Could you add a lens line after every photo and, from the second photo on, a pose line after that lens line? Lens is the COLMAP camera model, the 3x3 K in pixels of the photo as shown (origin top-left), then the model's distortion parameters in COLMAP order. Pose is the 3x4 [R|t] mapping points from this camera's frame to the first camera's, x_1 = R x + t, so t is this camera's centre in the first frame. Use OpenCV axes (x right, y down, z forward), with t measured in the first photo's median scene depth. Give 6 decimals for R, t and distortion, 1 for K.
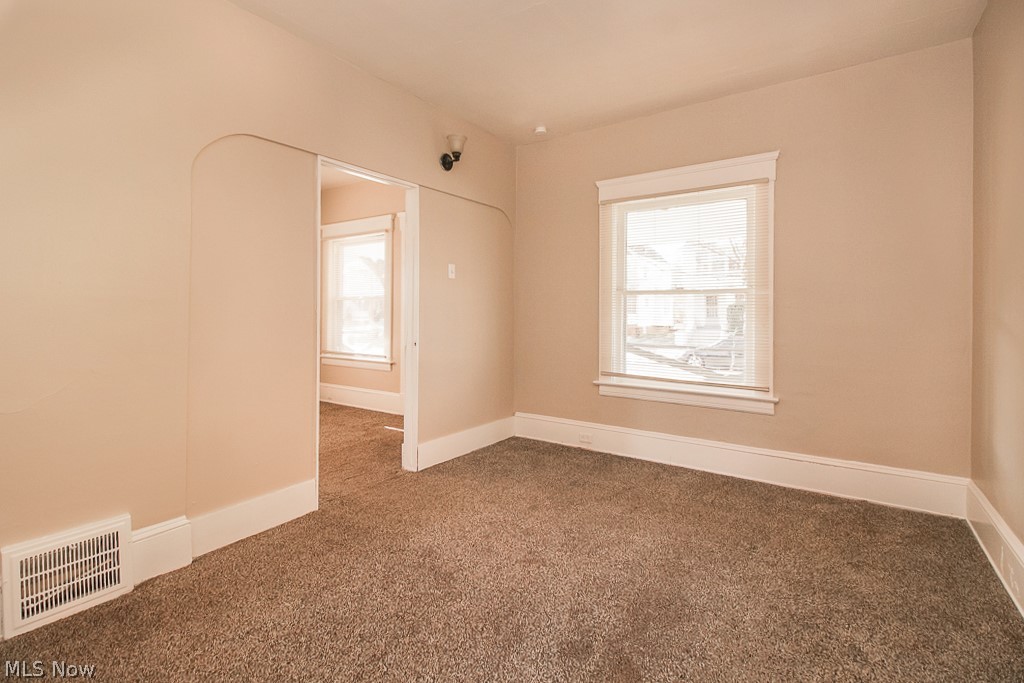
lens RADIAL K [[478.3, 0, 494.3], [0, 478.3, 311.5], [0, 0, 1]] dist [0.005180, -0.004330]
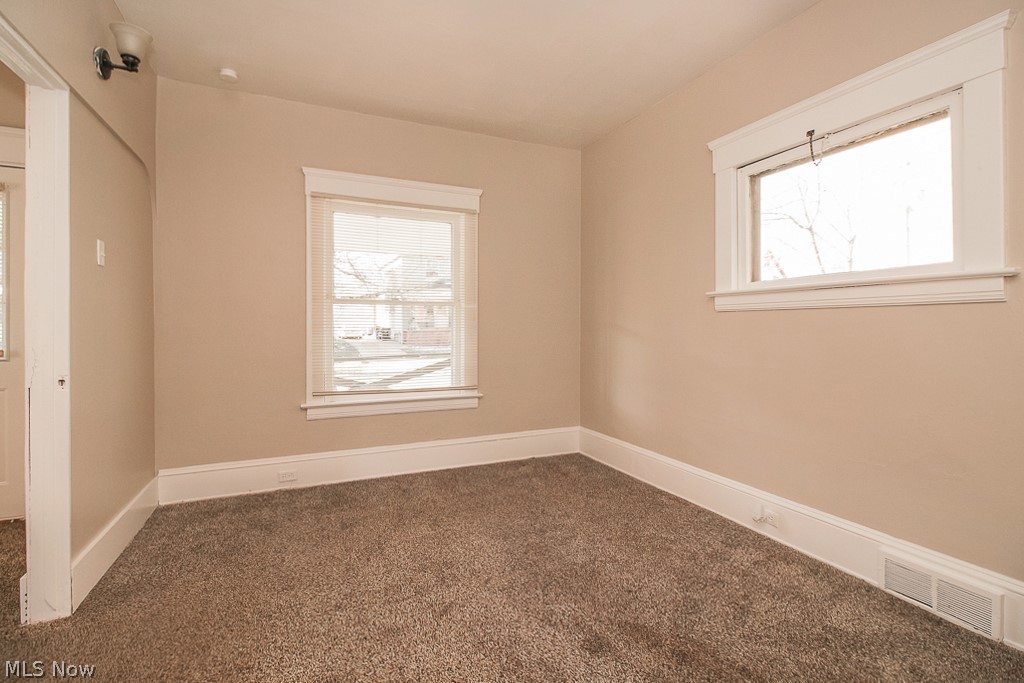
lens RADIAL K [[478.3, 0, 523.7], [0, 478.3, 325.8], [0, 0, 1]] dist [0.005180, -0.004330]
pose [[0.490492, -0.005315, 0.871429, -0.391241], [-0.000991, 0.999977, 0.006657, 0.001194], [-0.871445, -0.004129, 0.490476, 0.296234]]
